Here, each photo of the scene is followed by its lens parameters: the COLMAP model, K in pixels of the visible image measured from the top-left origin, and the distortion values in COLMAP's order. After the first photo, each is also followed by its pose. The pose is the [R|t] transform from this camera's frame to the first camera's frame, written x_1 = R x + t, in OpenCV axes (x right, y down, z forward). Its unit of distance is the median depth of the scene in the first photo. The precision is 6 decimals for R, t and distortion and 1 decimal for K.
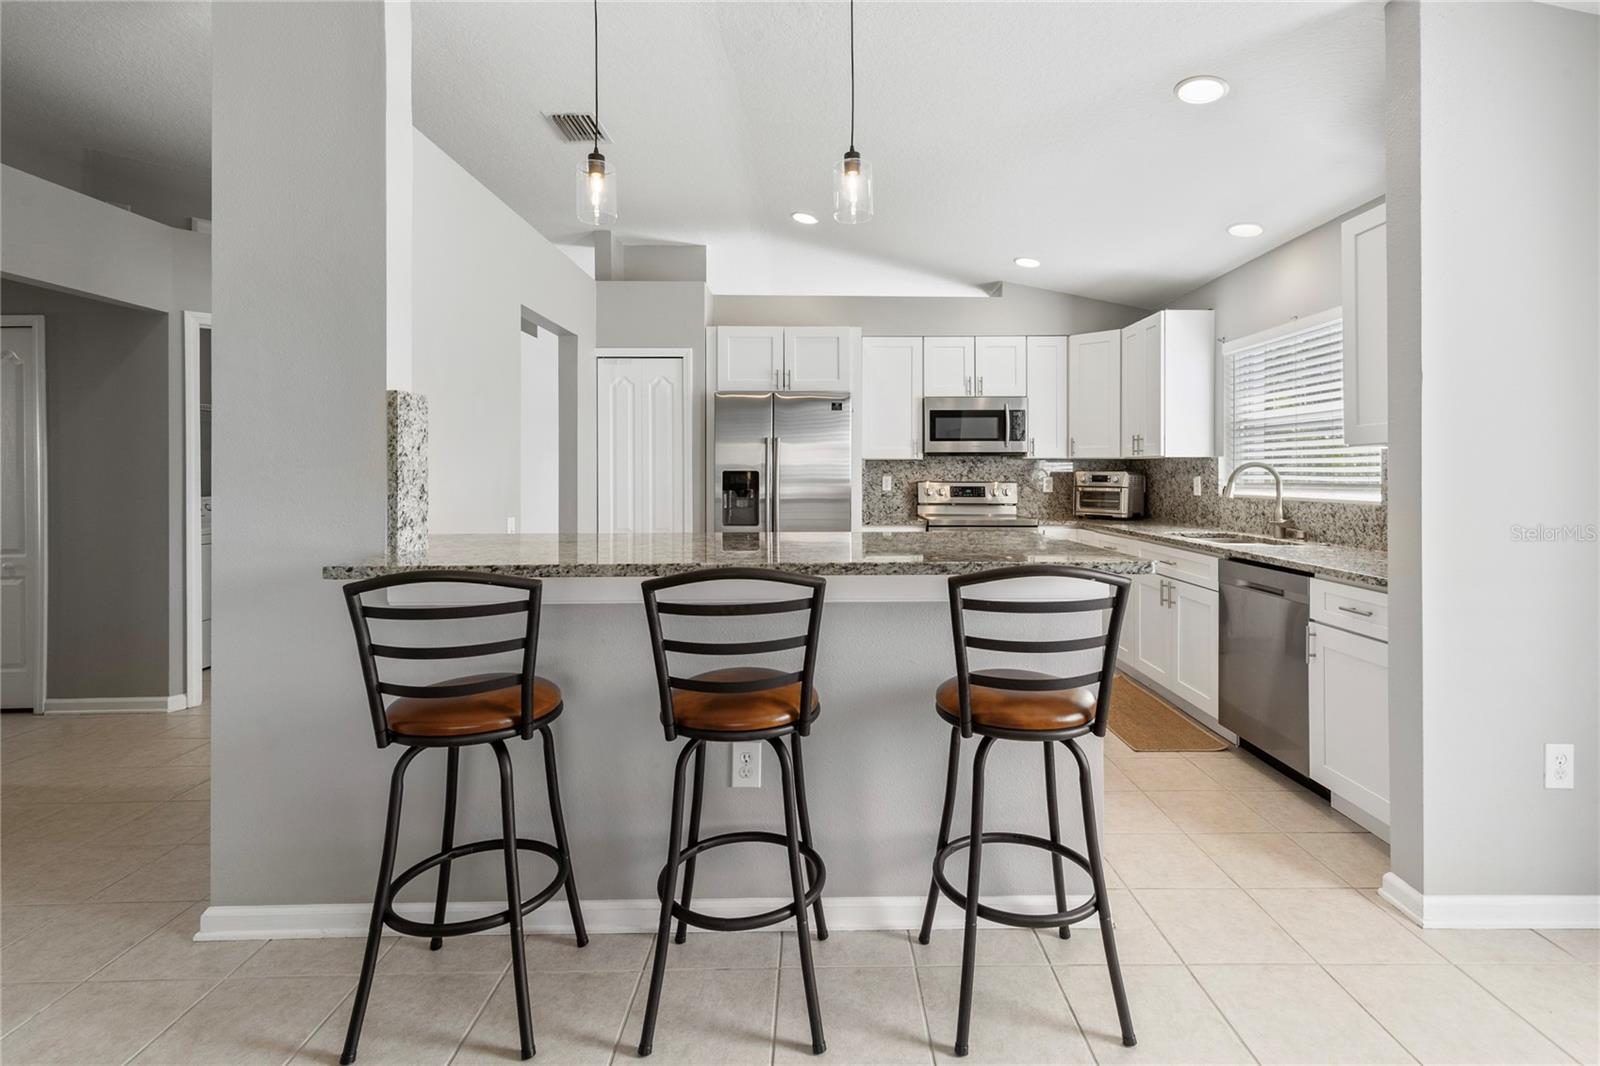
lens RADIAL K [[742.2, 0, 824.3], [0, 742.2, 465.8], [0, 0, 1]] dist [0.003762, -0.000430]
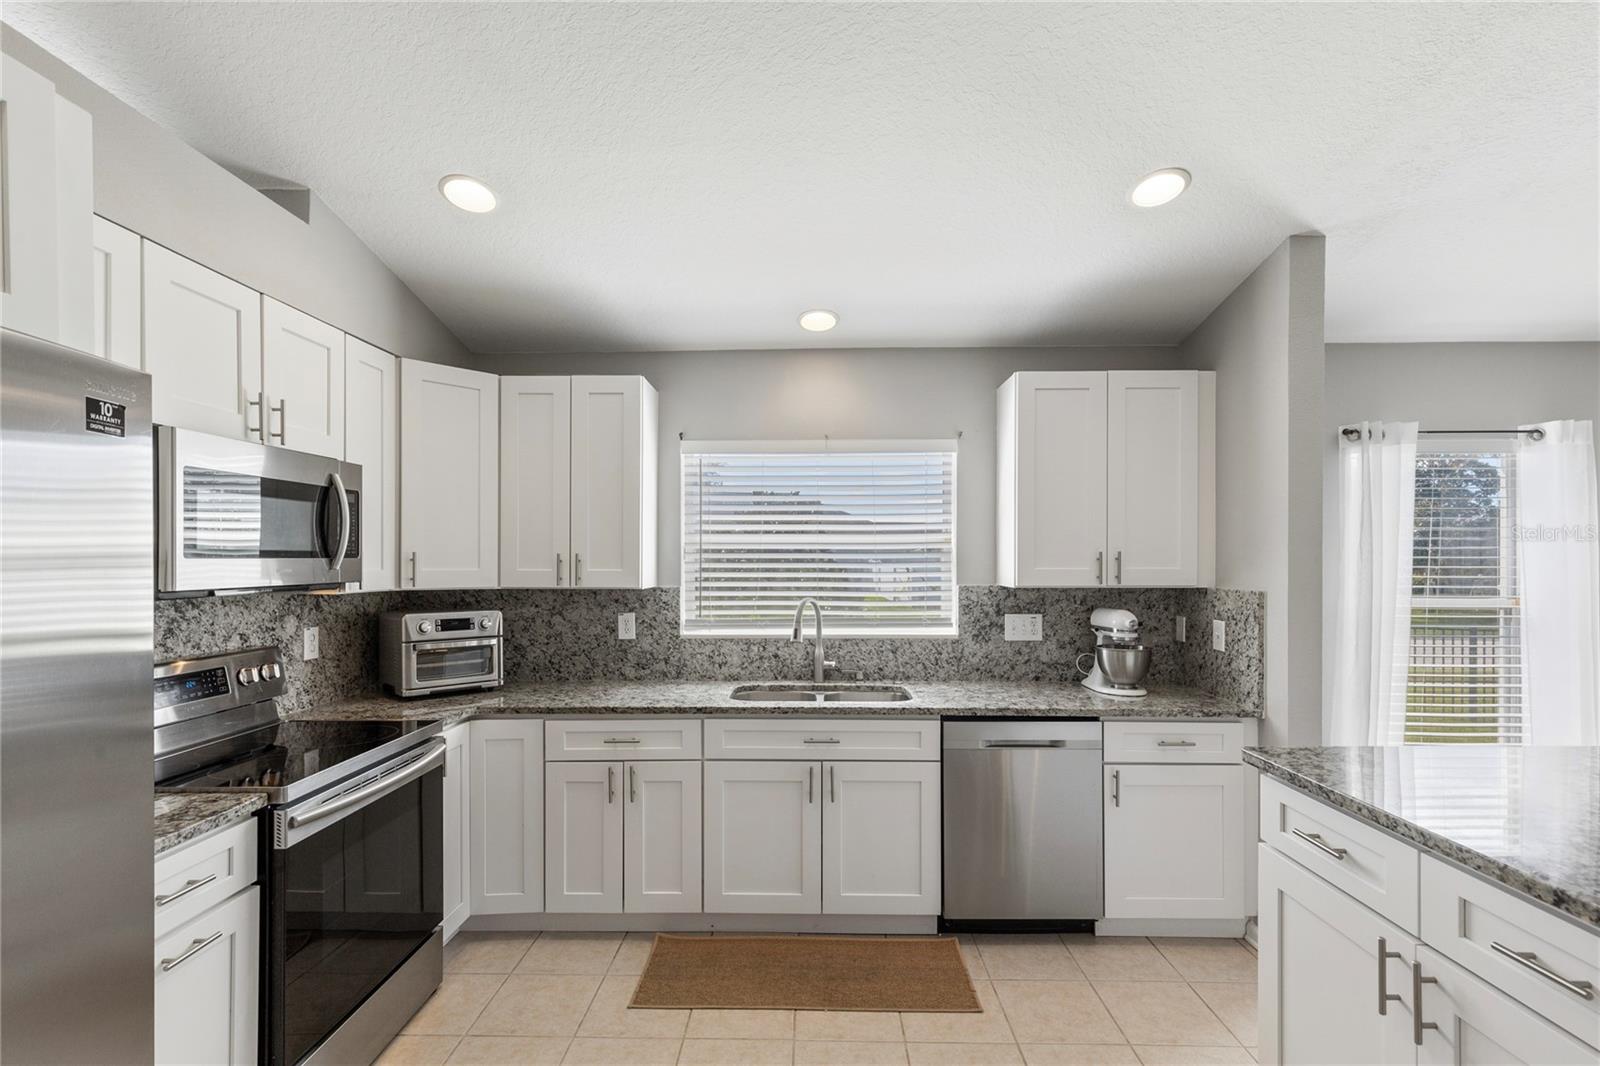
lens RADIAL K [[734.4, 0, 804.4], [0, 734.4, 553.0], [0, 0, 1]] dist [0.012873, -0.000769]
pose [[0.024352, 0.005926, 0.999686, -0.208494], [-0.010268, 0.999931, -0.005677, -0.040625], [-0.999651, -0.010126, 0.024412, 0.781104]]
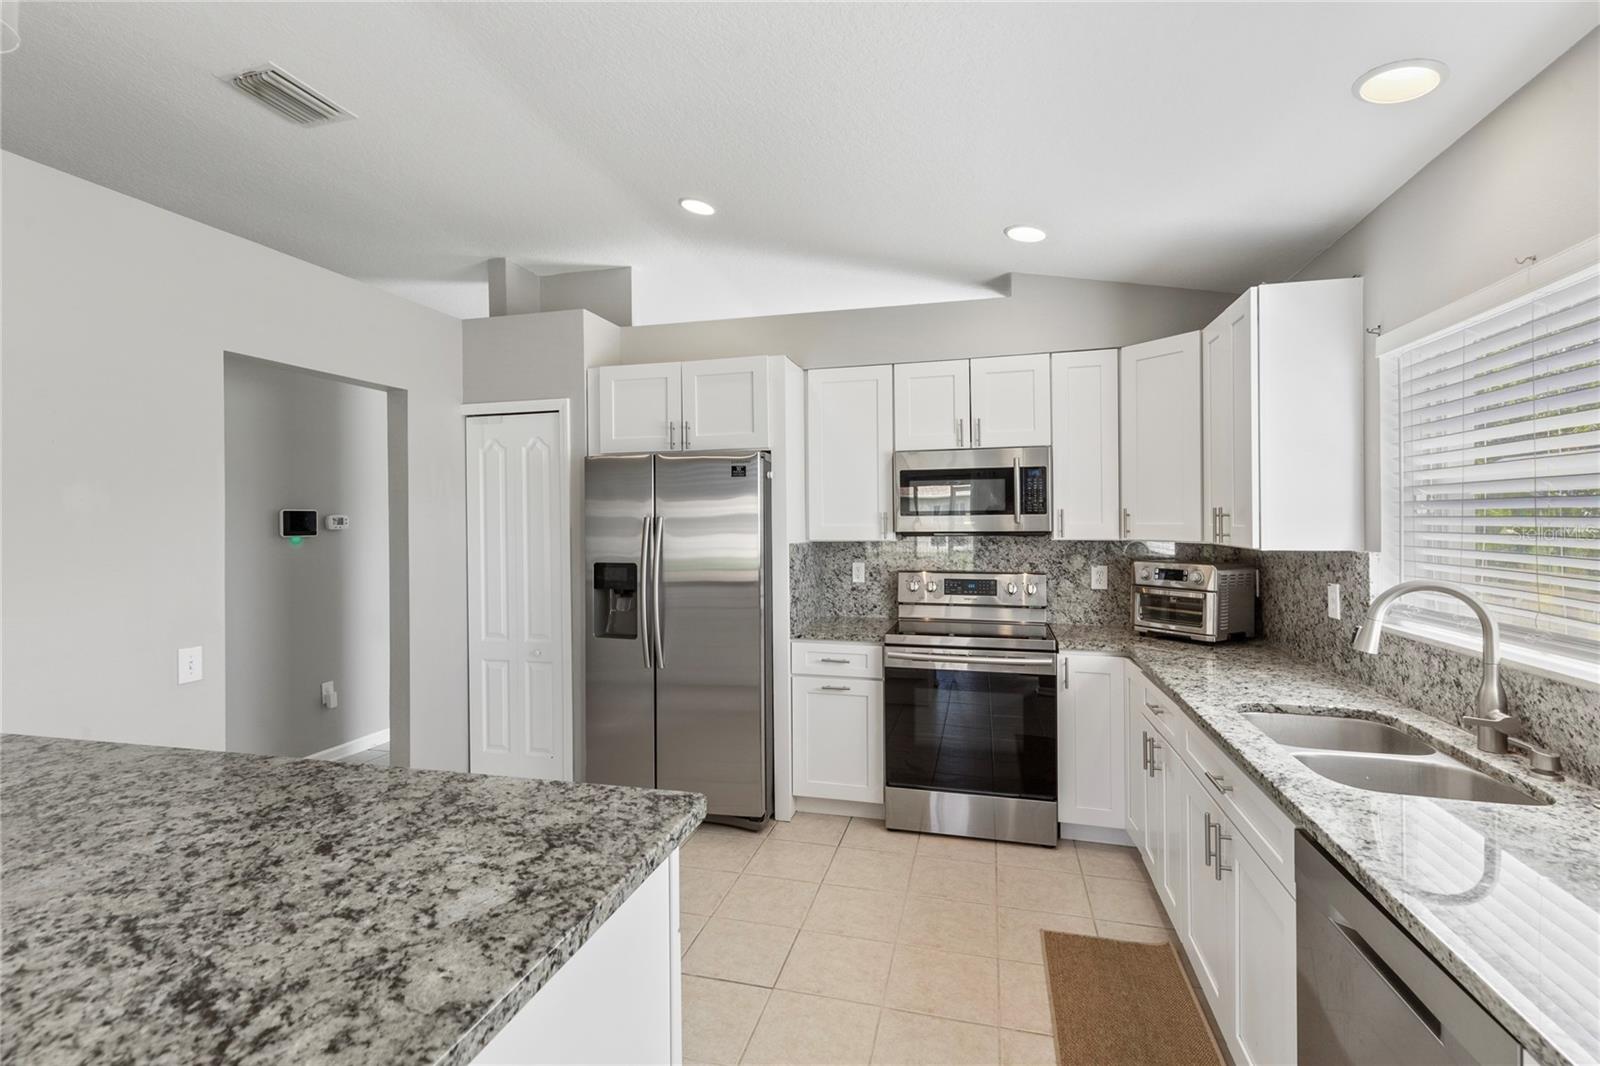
lens RADIAL K [[732.4, 0, 796.4], [0, 732.4, 513.4], [0, 0, 1]] dist [0.008115, 0.000354]
pose [[0.963858, -0.009340, -0.266254, 0.253629], [0.010069, 0.999948, 0.001373, -0.041189], [0.266227, -0.004005, 0.963902, 0.353969]]
